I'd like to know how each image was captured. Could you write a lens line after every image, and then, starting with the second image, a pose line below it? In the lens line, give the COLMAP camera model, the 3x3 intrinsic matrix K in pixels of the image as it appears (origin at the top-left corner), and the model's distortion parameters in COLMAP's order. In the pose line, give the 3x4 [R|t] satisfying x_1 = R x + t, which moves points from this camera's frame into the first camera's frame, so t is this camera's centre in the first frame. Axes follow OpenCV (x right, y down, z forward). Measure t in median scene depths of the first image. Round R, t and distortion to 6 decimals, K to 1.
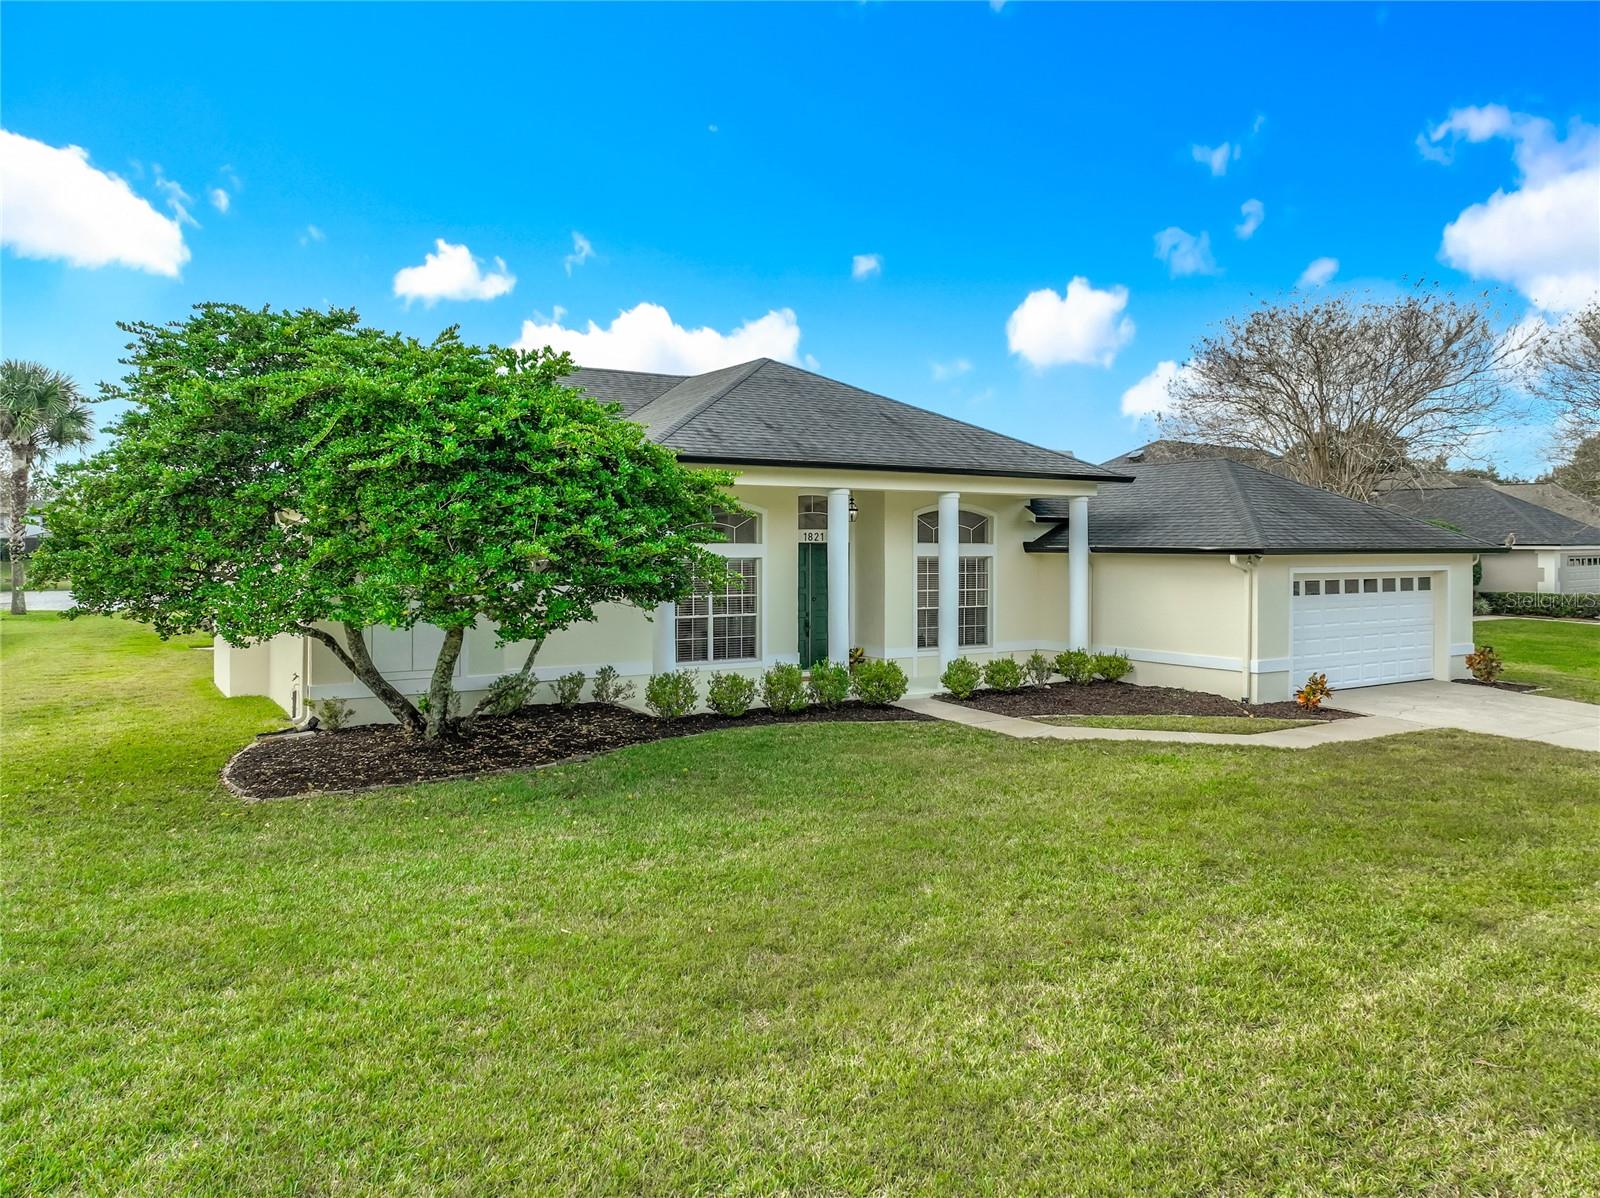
lens RADIAL K [[1158.8, 0, 799.2], [0, 1158.8, 583.3], [0, 0, 1]] dist [0.011406, 0.006509]
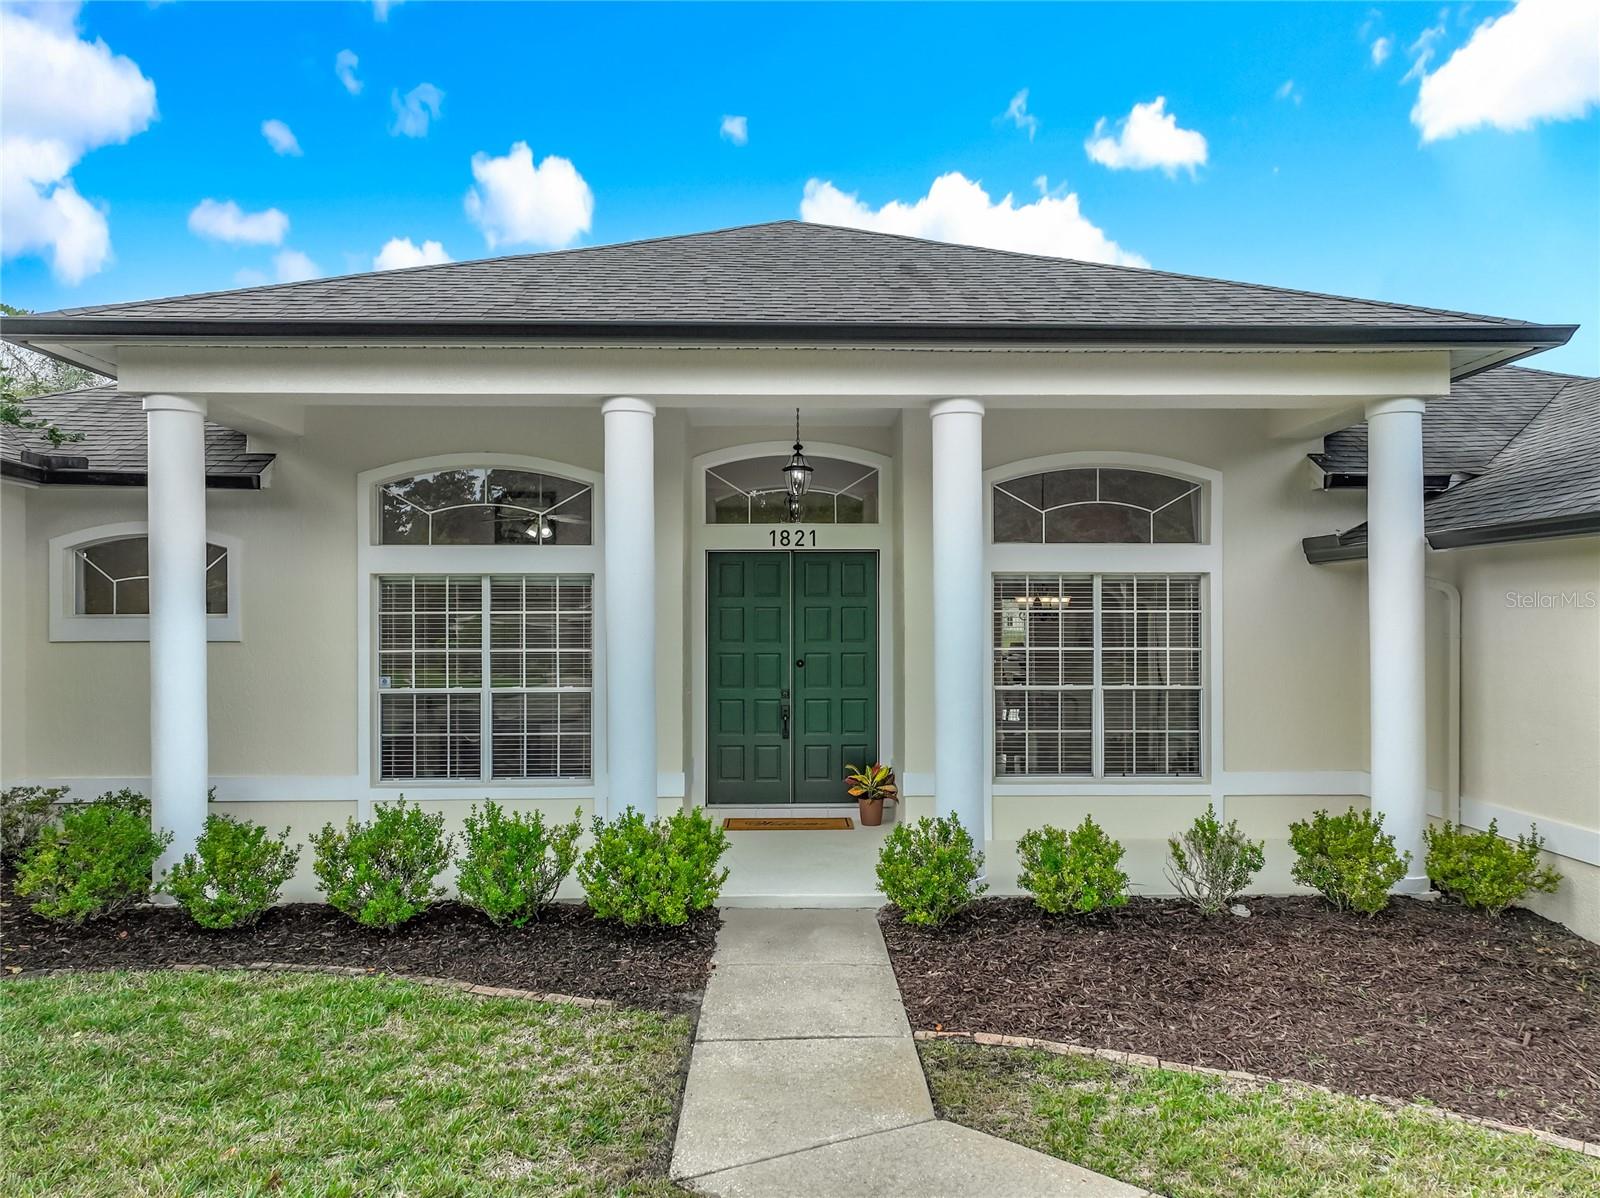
lens RADIAL K [[1124.2, 0, 801.5], [0, 1124.2, 611.0], [0, 0, 1]] dist [0.012714, 0.000818]
pose [[0.852060, -0.009325, -0.523361, 0.295026], [-0.010349, 0.999346, -0.034655, 0.009050], [0.523342, 0.034944, 0.851406, 0.646323]]
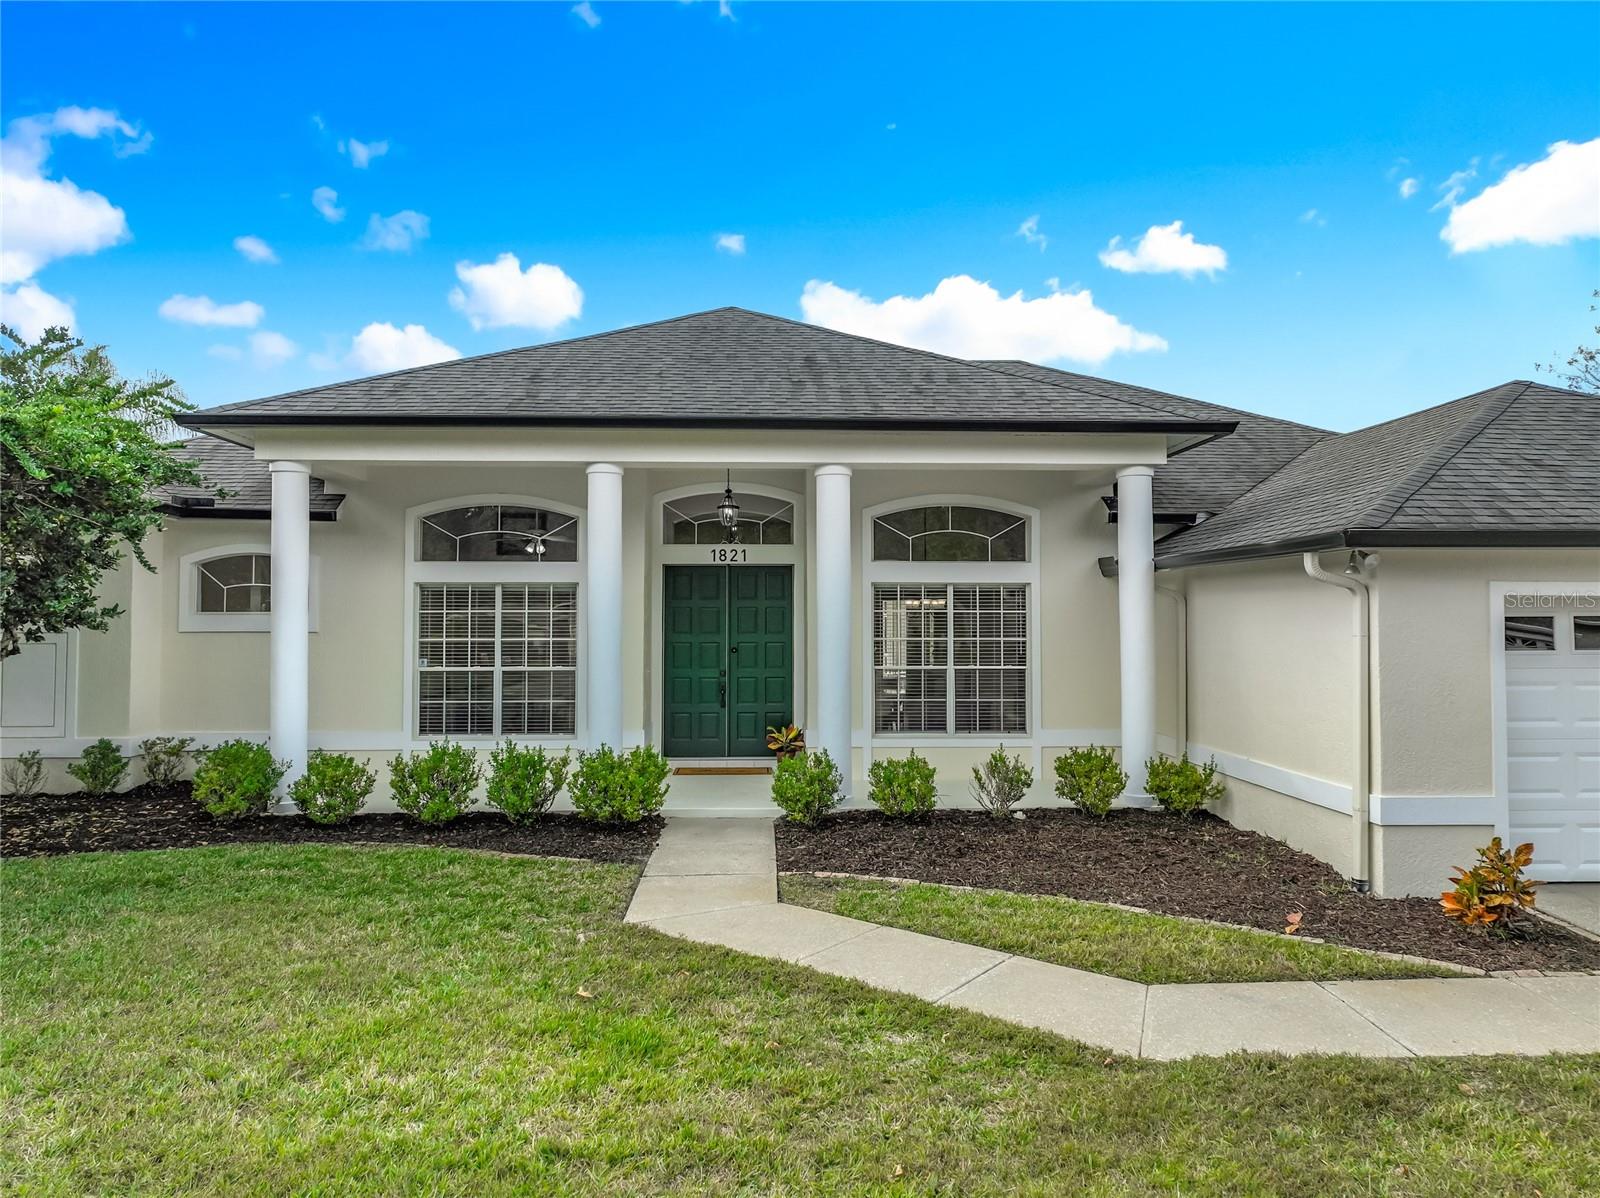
lens RADIAL K [[1158.8, 0, 797.9], [0, 1158.8, 570.6], [0, 0, 1]] dist [0.011406, 0.006509]
pose [[0.858256, -0.024661, -0.512629, 0.422157], [-0.012080, 0.997597, -0.068217, 0.014695], [0.513080, 0.064740, 0.855896, 0.497872]]
